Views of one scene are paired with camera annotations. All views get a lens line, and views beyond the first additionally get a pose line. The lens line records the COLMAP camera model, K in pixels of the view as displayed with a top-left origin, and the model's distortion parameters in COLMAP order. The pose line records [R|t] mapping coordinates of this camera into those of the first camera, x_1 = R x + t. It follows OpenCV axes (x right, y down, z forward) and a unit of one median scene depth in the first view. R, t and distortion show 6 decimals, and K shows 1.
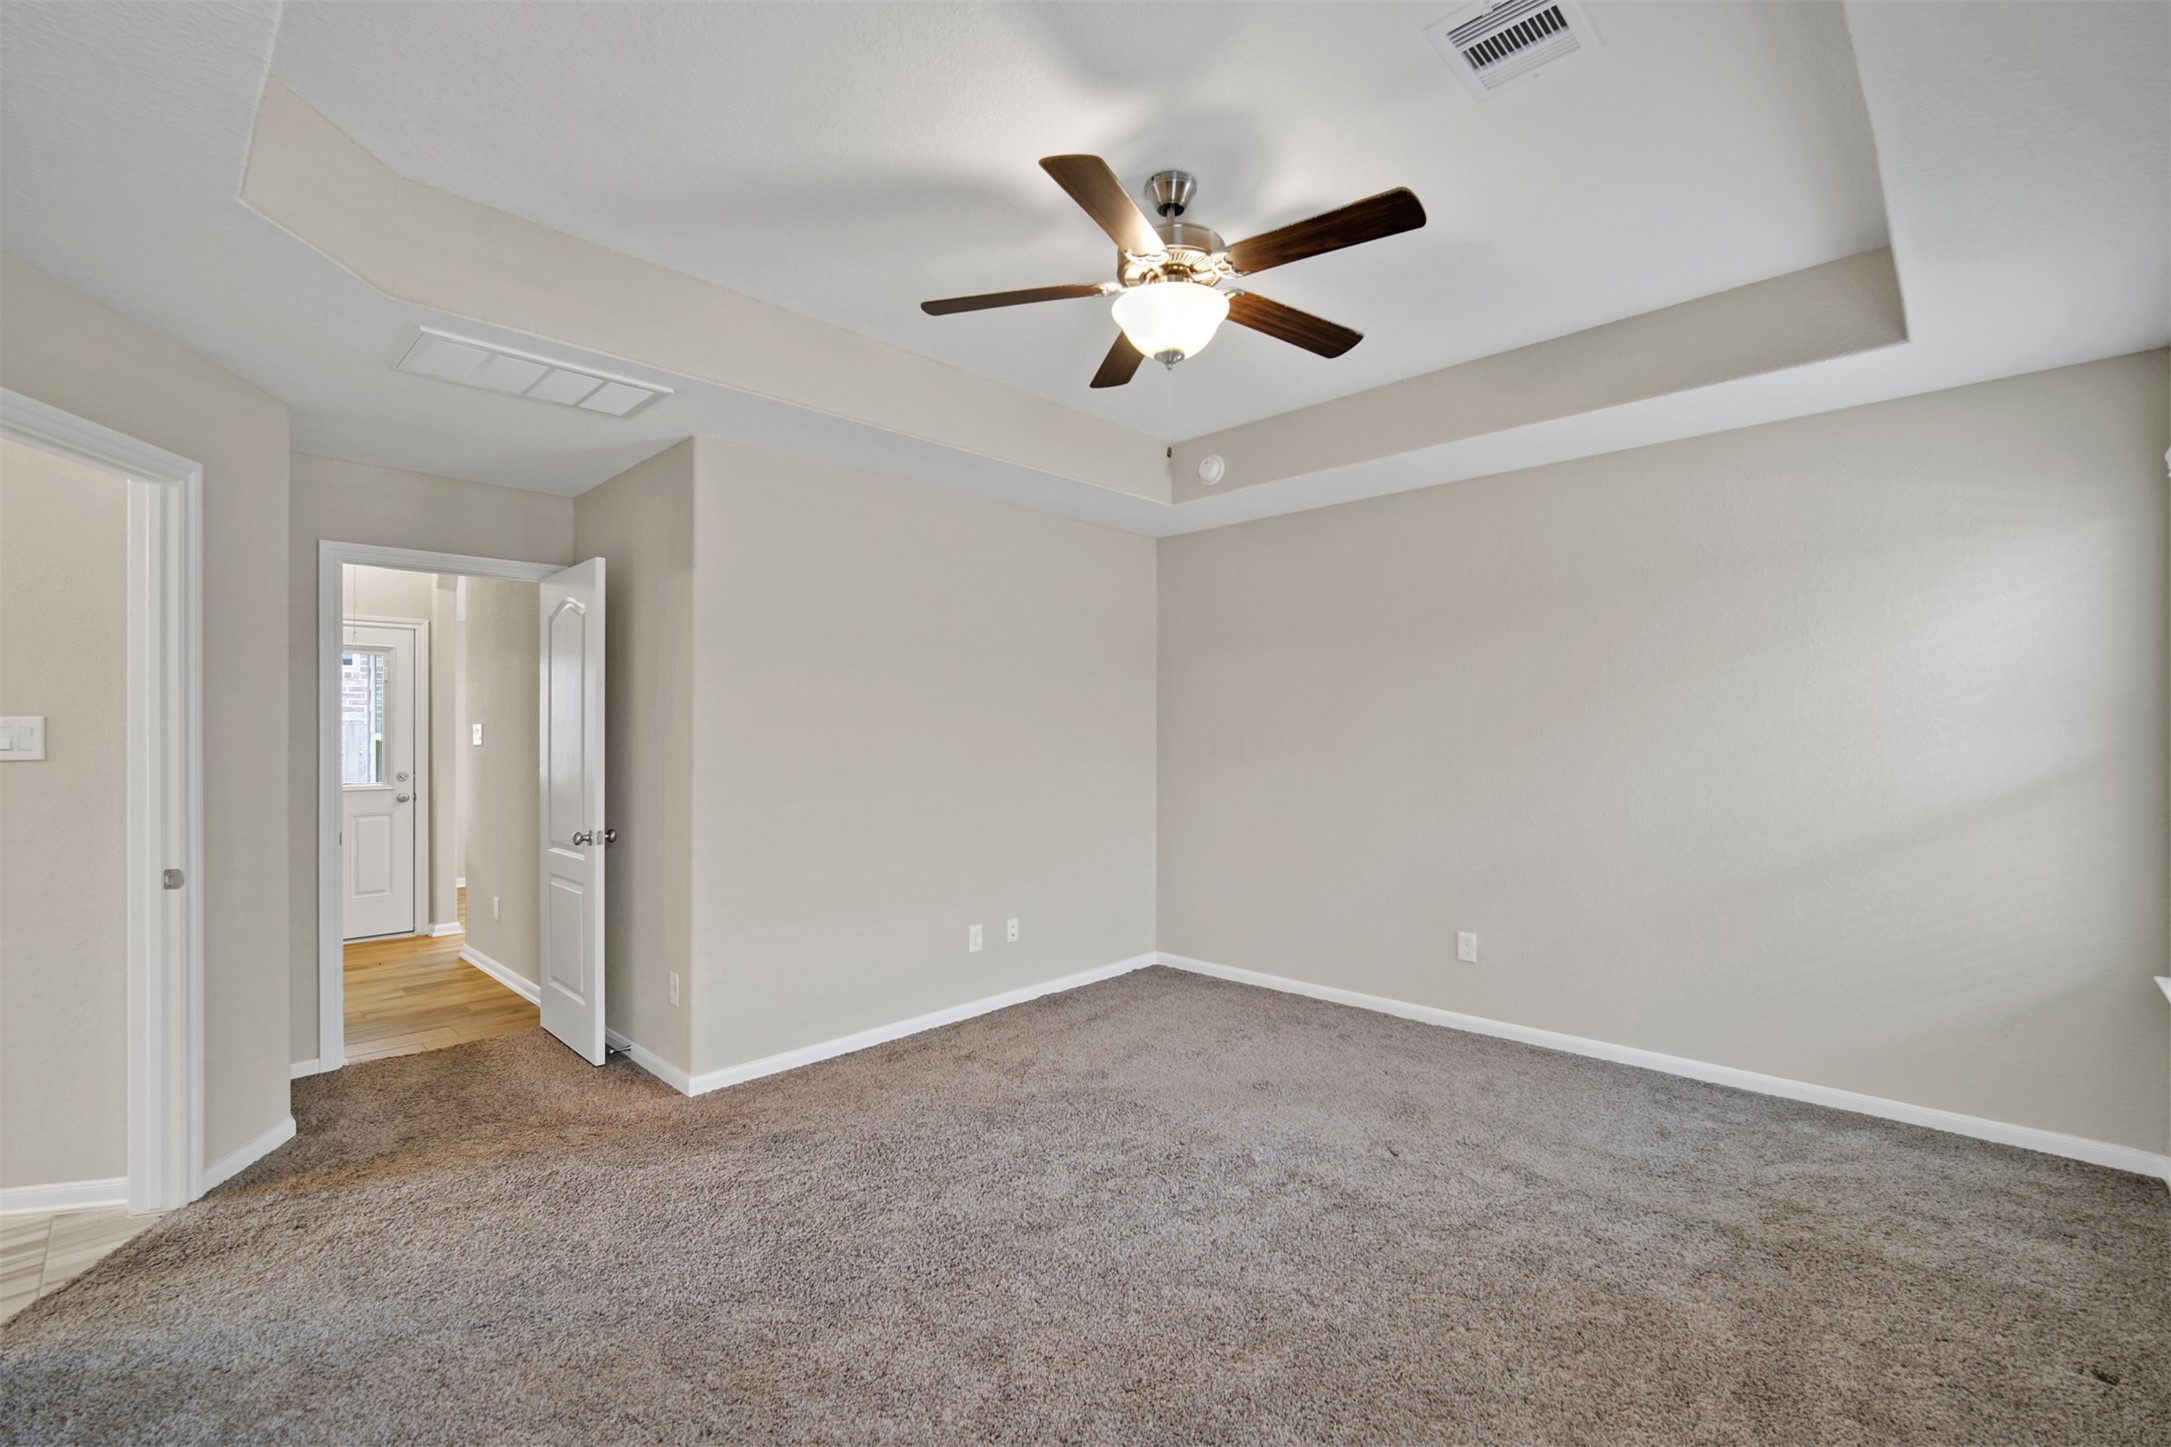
lens RADIAL K [[944.3, 0, 1096.1], [0, 944.3, 713.1], [0, 0, 1]] dist [-0.013452, 0.004202]
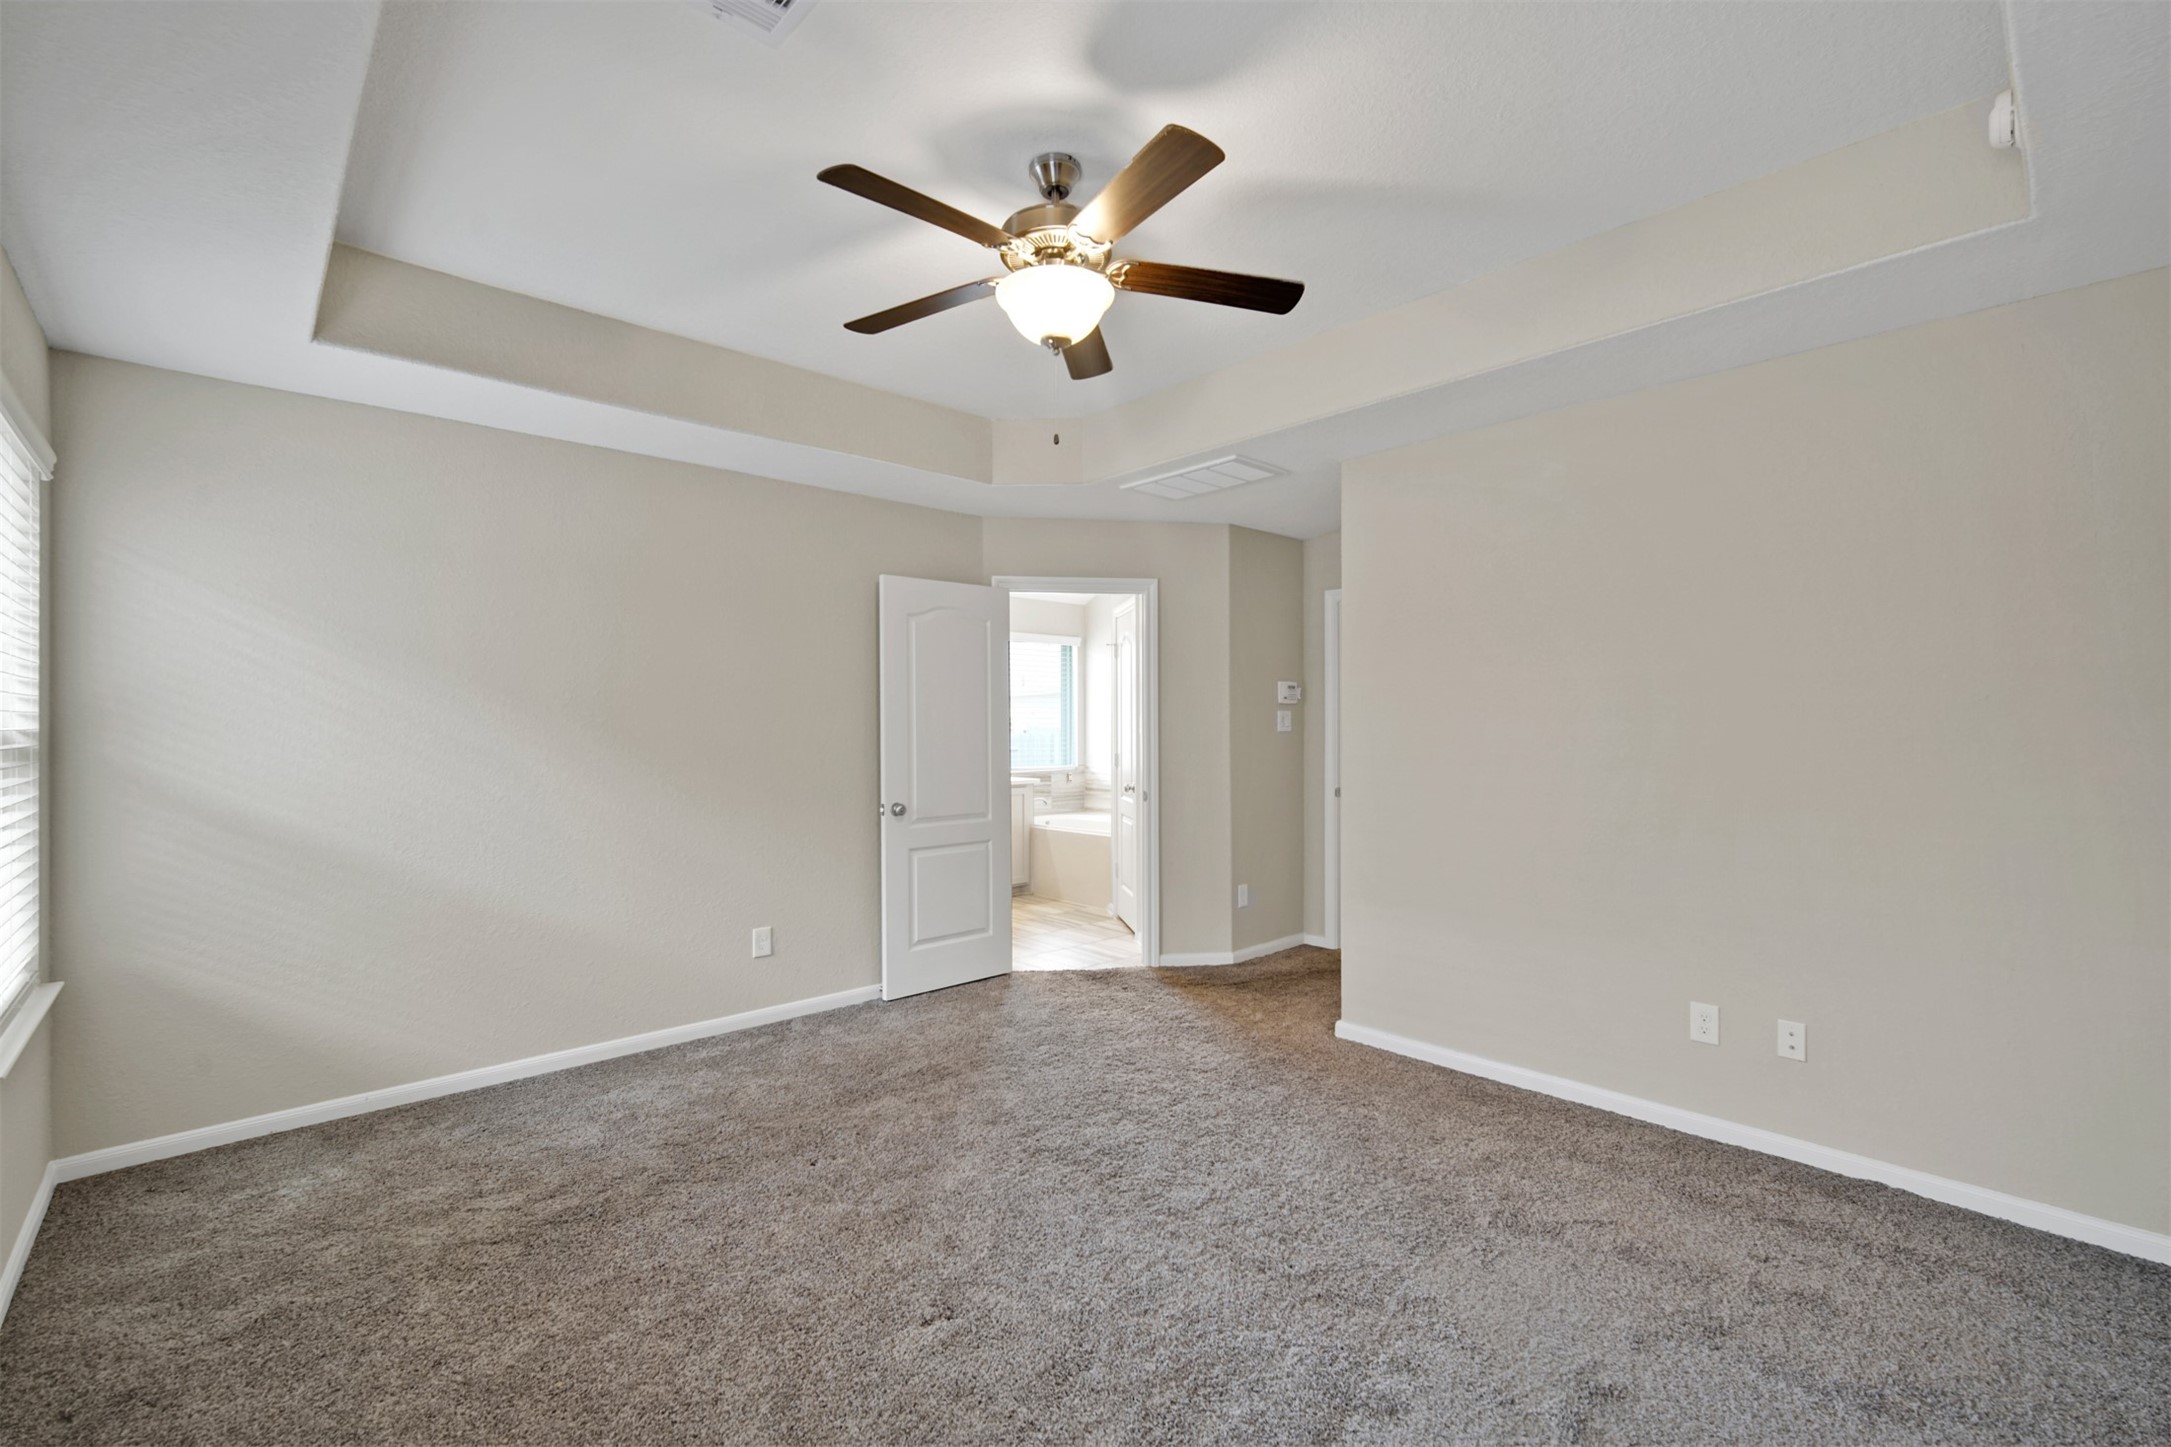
lens RADIAL K [[954.1, 0, 1079.8], [0, 954.1, 723.2], [0, 0, 1]] dist [-0.012977, 0.006369]
pose [[-0.070019, 0.003671, -0.997539, 0.827697], [0.021328, 0.999770, 0.002182, 0.013099], [0.997318, -0.021122, -0.070081, 0.838872]]
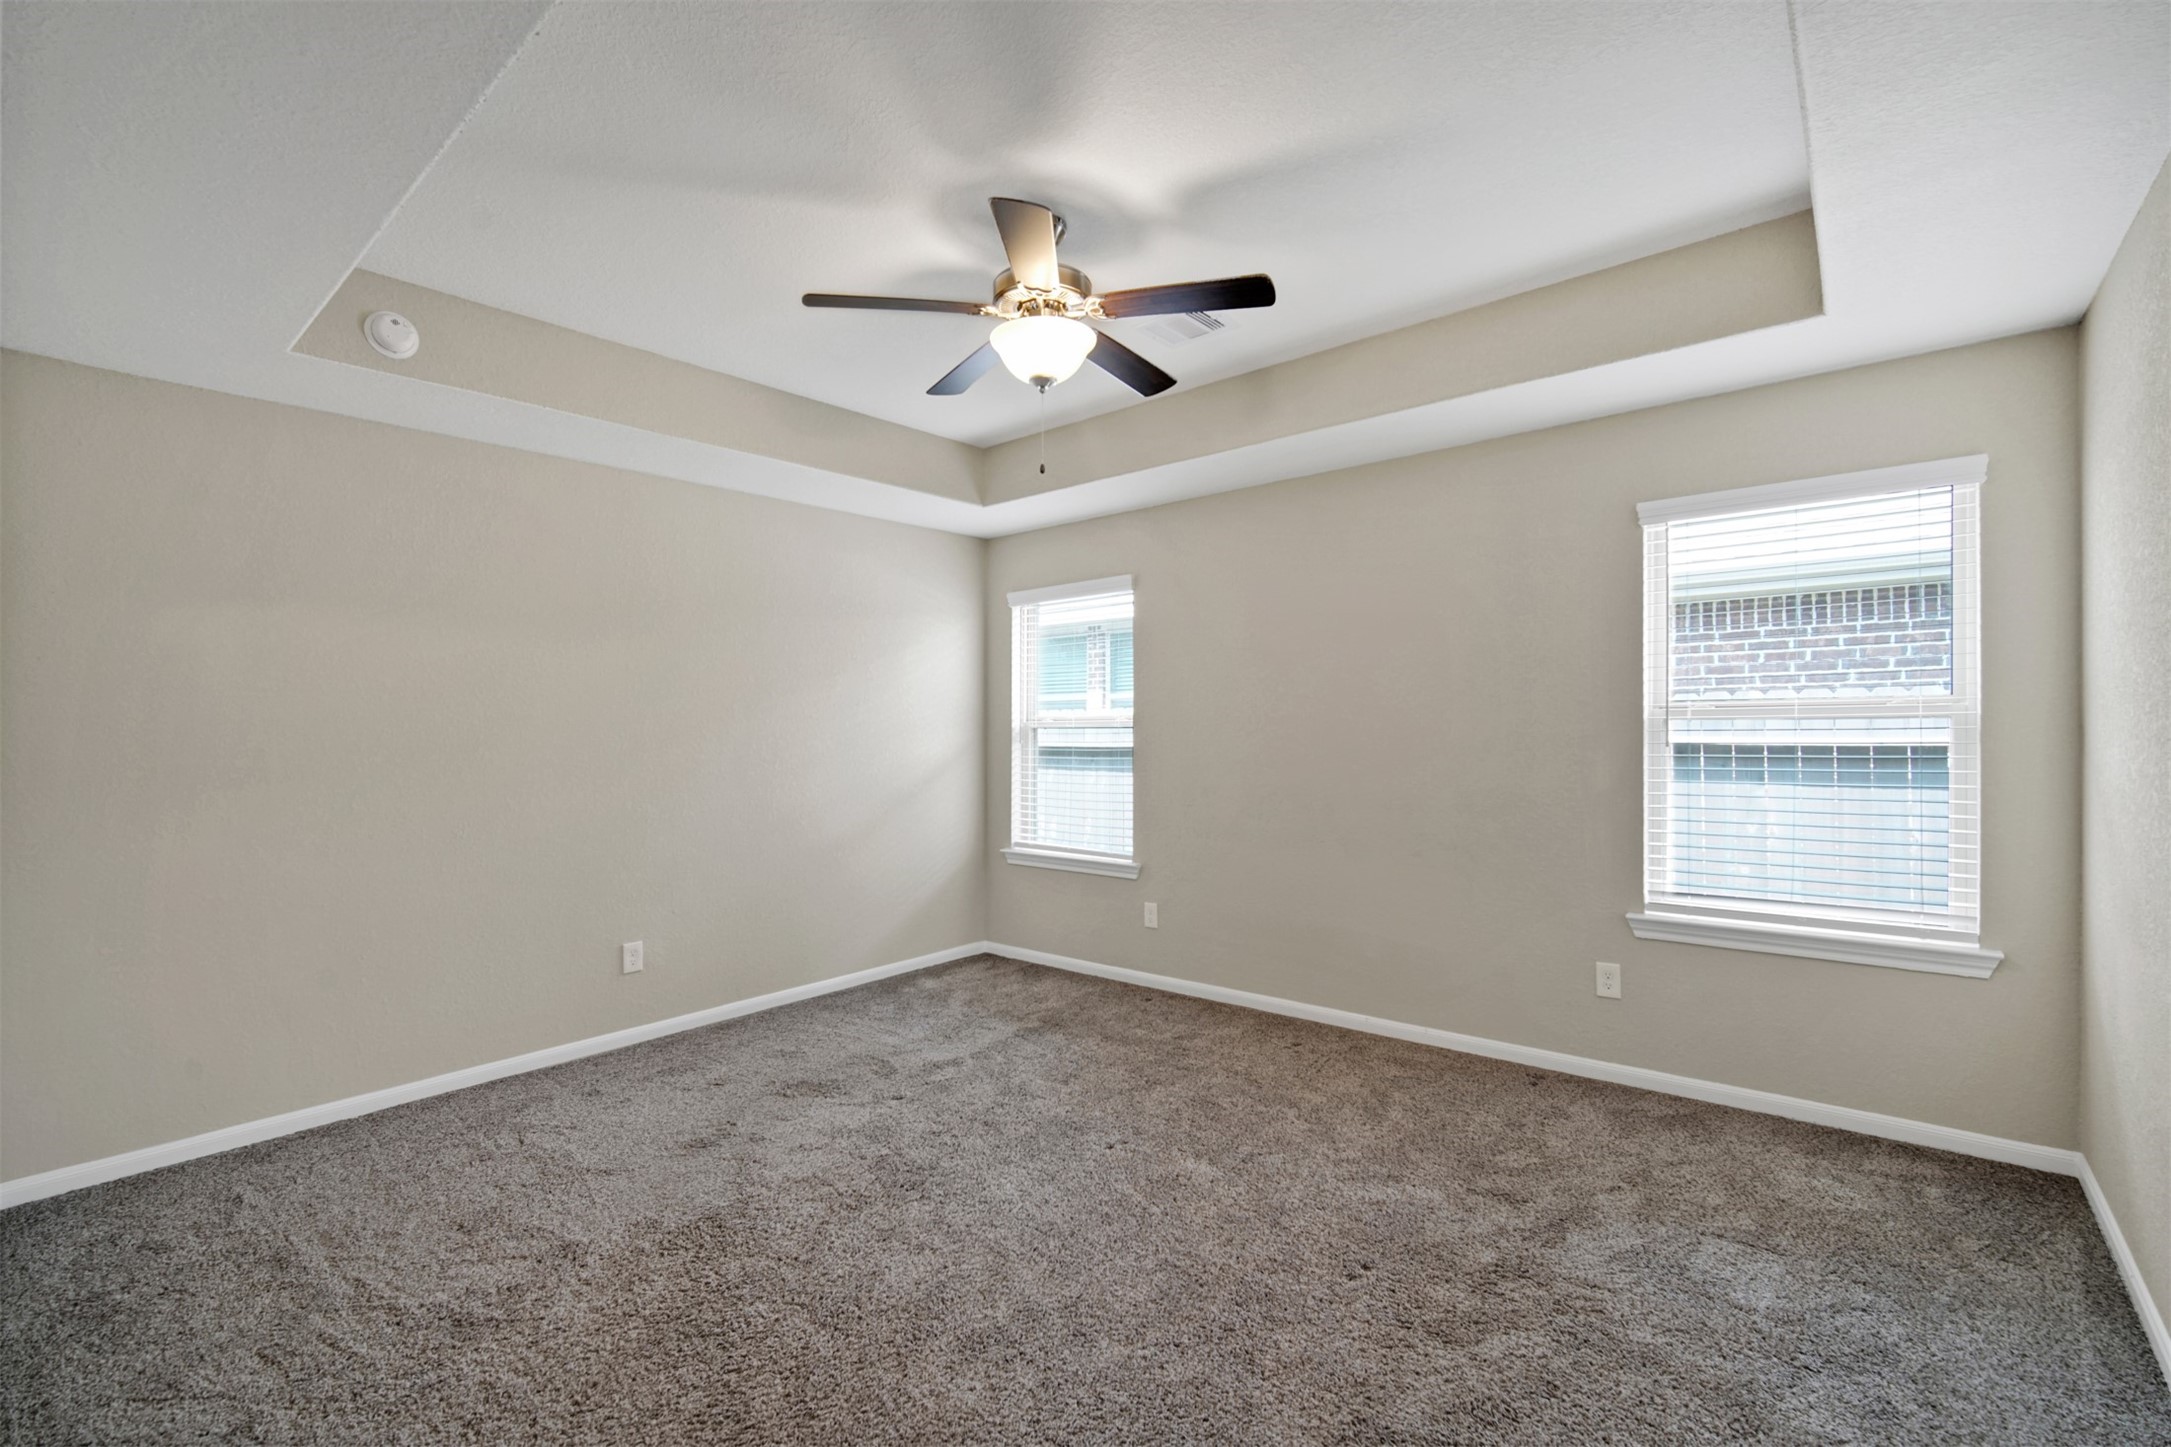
lens RADIAL K [[944.3, 0, 1096.1], [0, 944.3, 713.1], [0, 0, 1]] dist [-0.013452, 0.004202]
pose [[-0.060808, 0.021151, 0.997925, -0.784158], [-0.004544, 0.999759, -0.021466, 0.024431], [-0.998139, -0.005839, -0.060697, 0.774556]]
